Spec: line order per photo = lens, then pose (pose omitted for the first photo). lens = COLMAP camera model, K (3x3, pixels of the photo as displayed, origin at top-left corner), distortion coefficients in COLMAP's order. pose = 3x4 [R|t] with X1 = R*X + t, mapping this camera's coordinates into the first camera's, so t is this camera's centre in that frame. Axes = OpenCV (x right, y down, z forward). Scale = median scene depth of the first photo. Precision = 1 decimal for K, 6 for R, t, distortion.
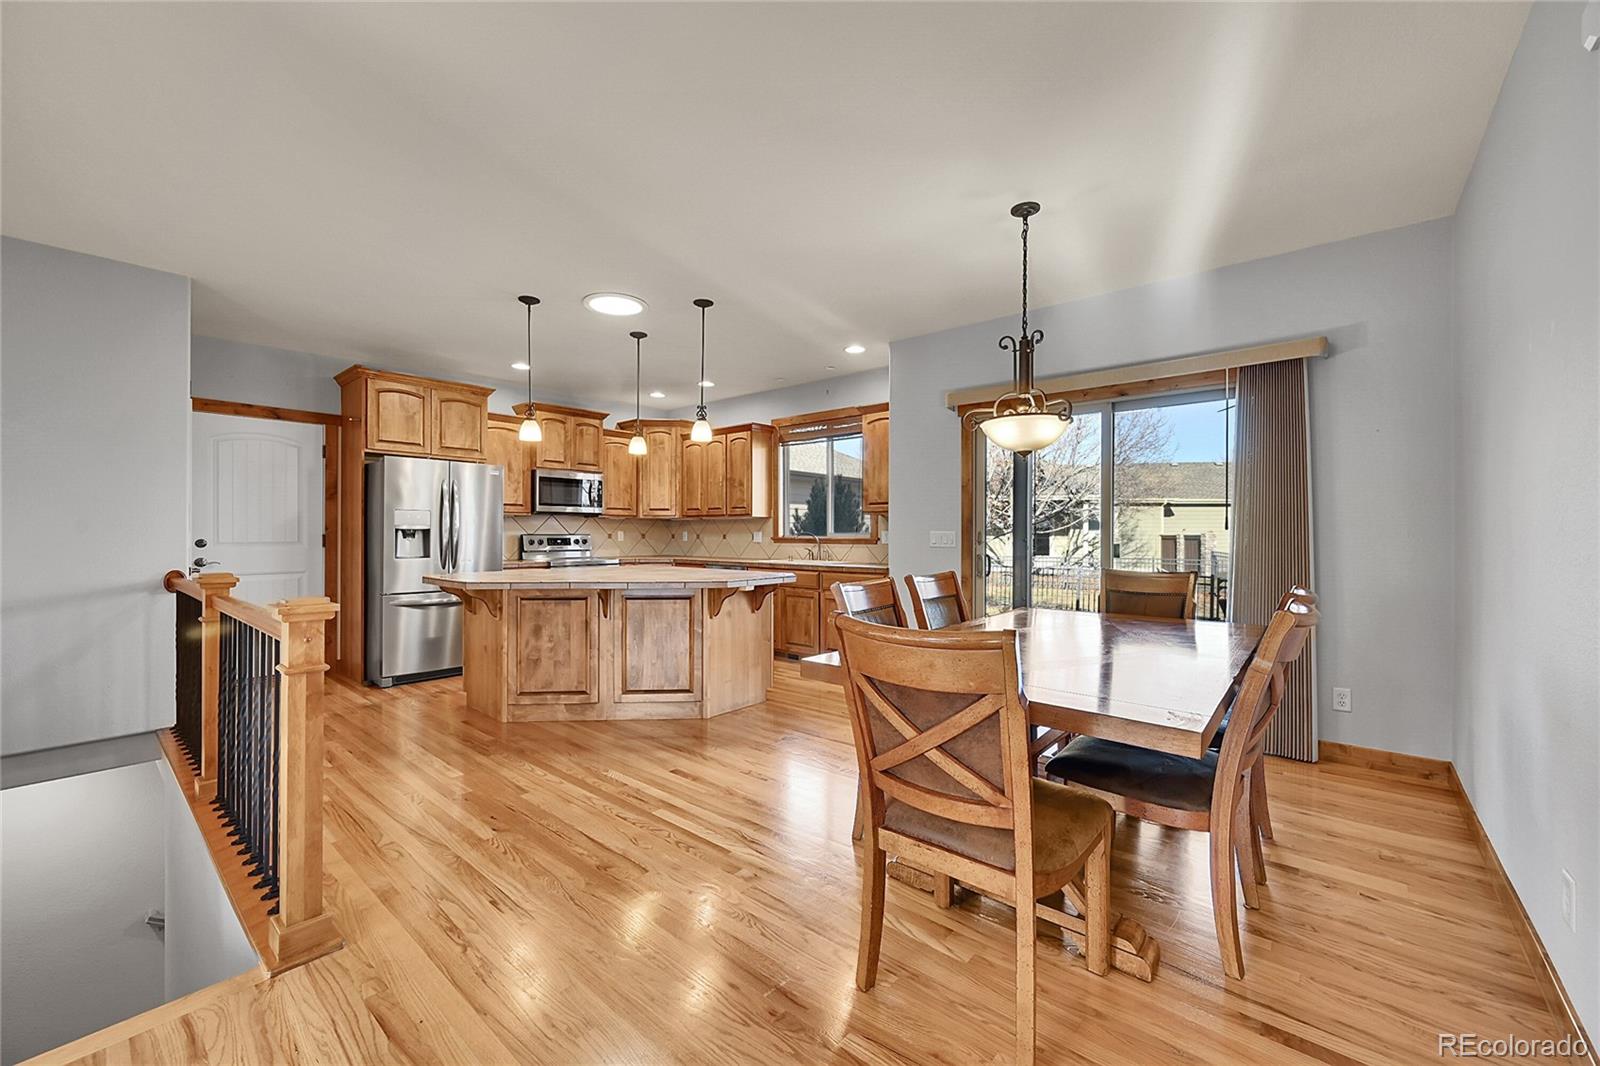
lens RADIAL K [[631.3, 0, 798.0], [0, 631.3, 531.9], [0, 0, 1]] dist [-0.000099, 0.000017]
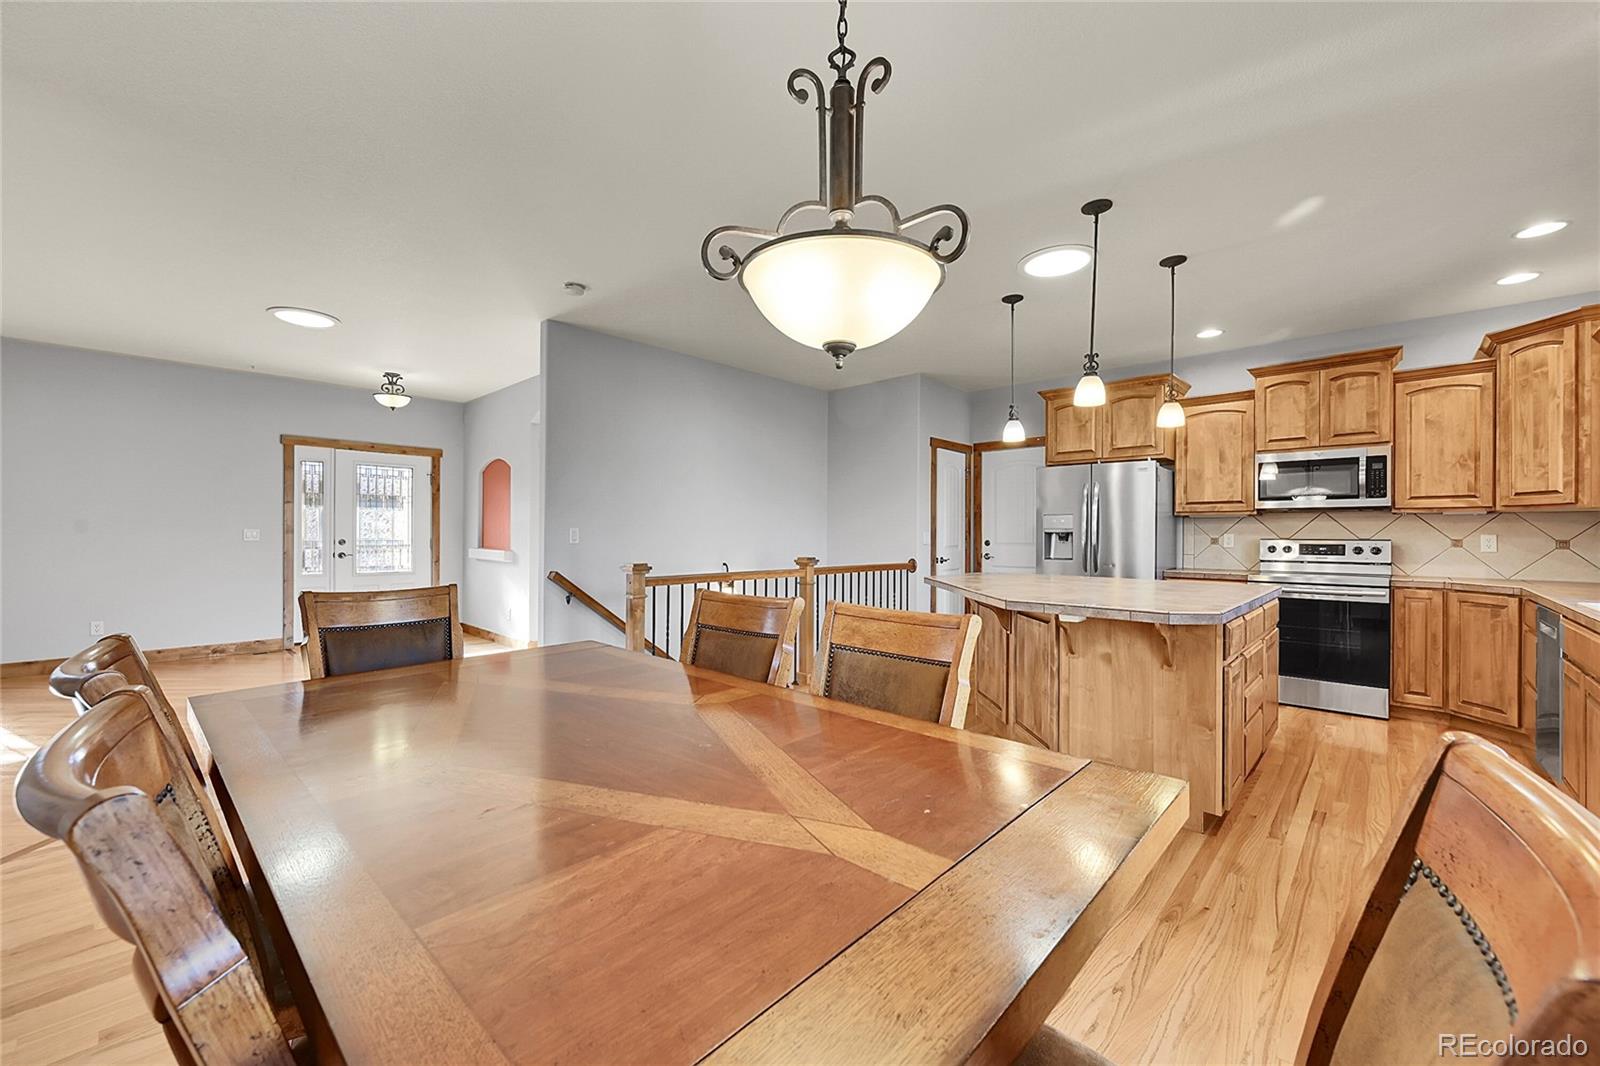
lens RADIAL K [[631.6, 0, 794.7], [0, 631.6, 533.0], [0, 0, 1]] dist [-0.000333, 0.000128]
pose [[-0.049285, -0.004332, -0.998775, 0.437794], [-0.004003, 0.999983, -0.004140, 0.002812], [0.998777, 0.003794, -0.049301, 0.545031]]
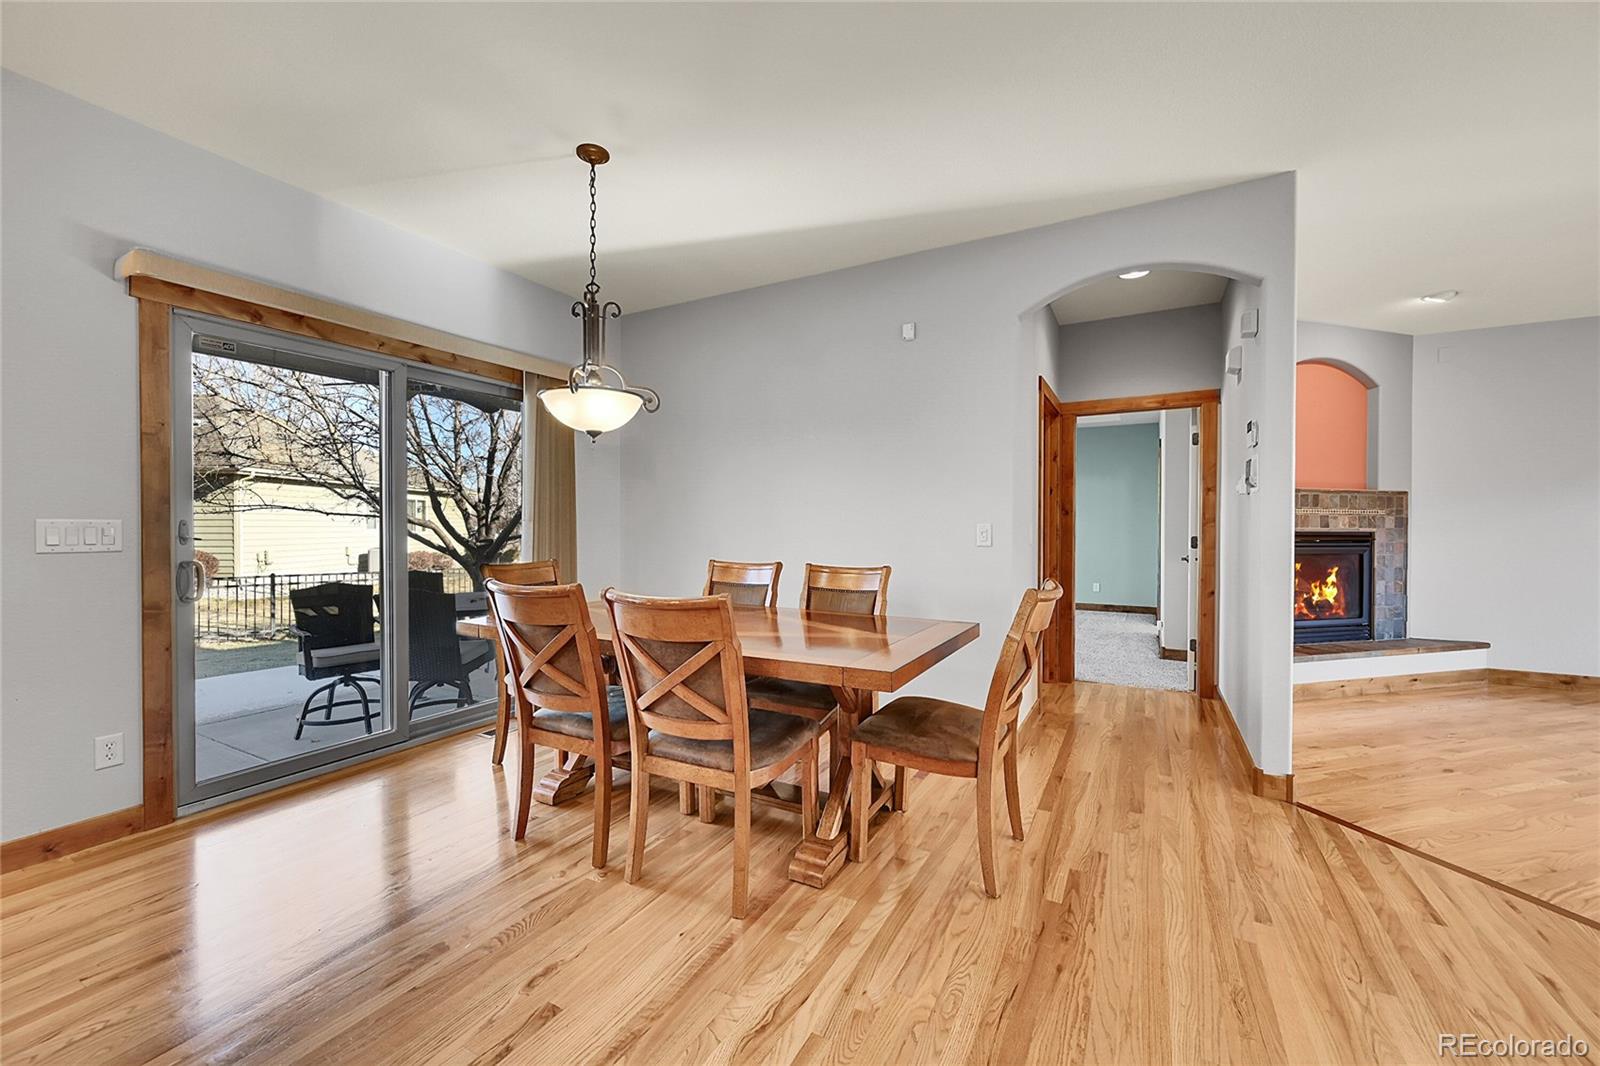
lens RADIAL K [[631.6, 0, 794.7], [0, 631.6, 533.0], [0, 0, 1]] dist [-0.000333, 0.000128]
pose [[-0.197366, -0.015161, 0.980213, -0.309509], [-0.003159, 0.999885, 0.014829, 0.000071], [-0.980325, -0.000170, -0.197391, 0.493098]]
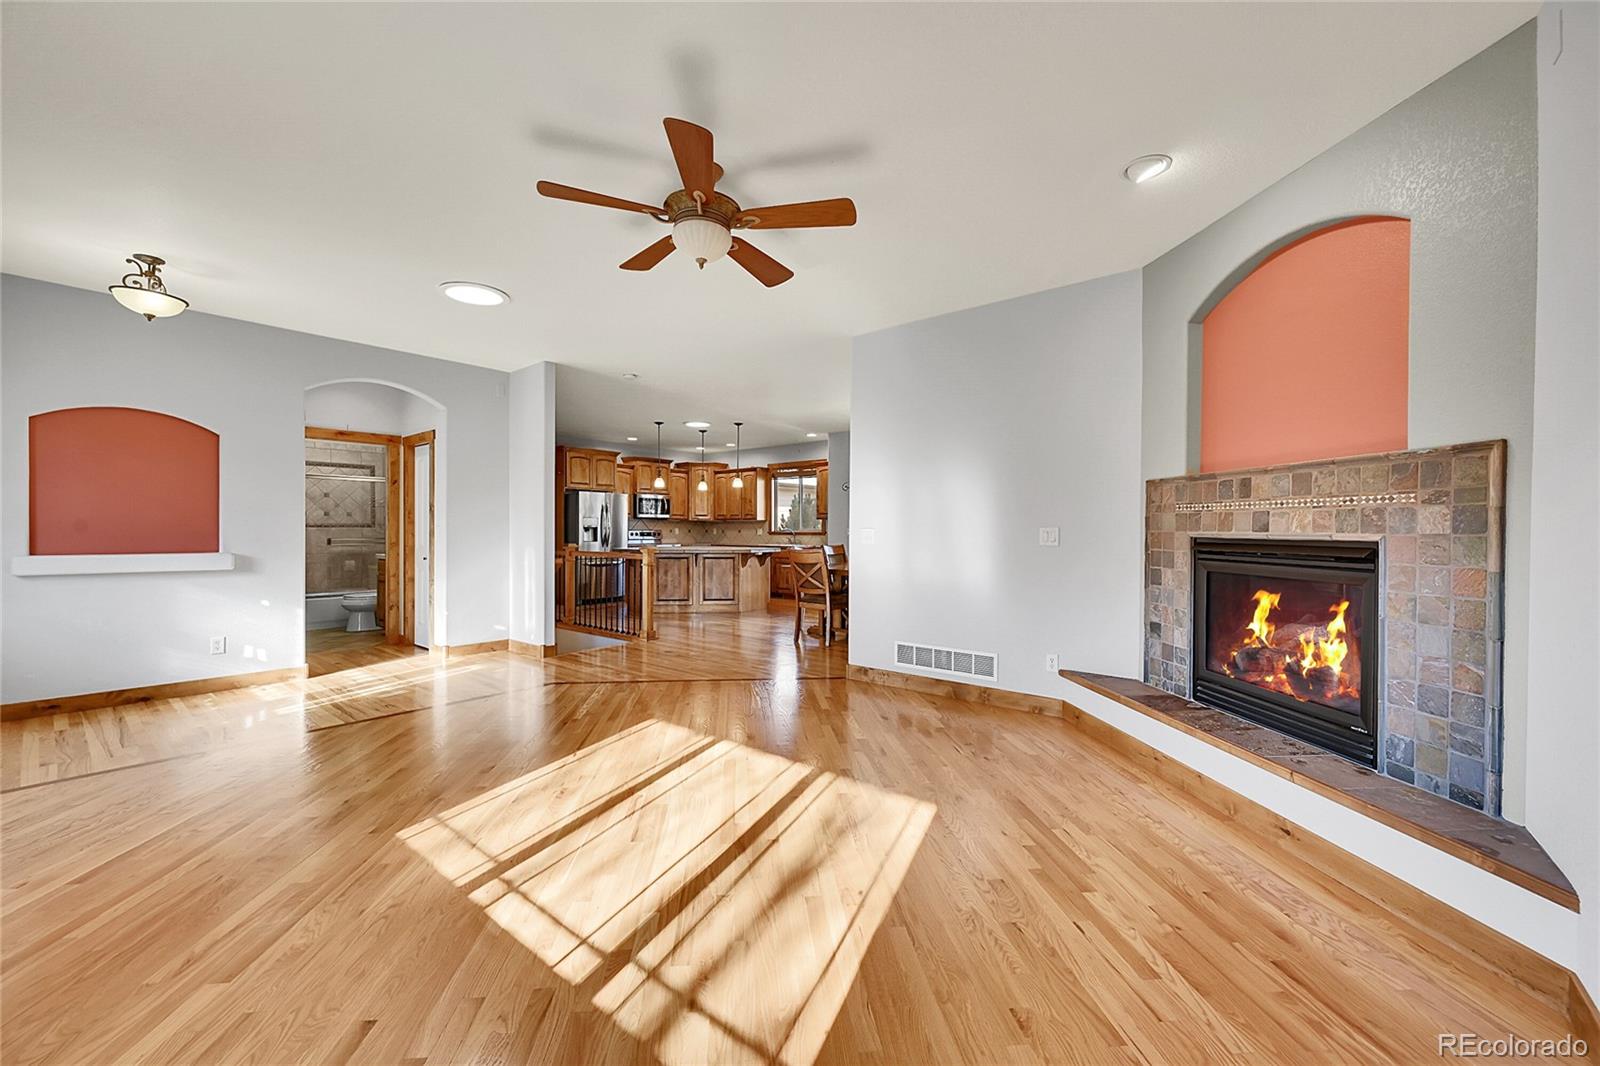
lens RADIAL K [[631.6, 0, 794.7], [0, 631.6, 533.0], [0, 0, 1]] dist [-0.000333, 0.000128]
pose [[0.999932, 0.000067, 0.011645, 0.015220], [-0.000144, 0.999978, 0.006643, 0.000708], [-0.011644, -0.006645, 0.999910, -0.919593]]
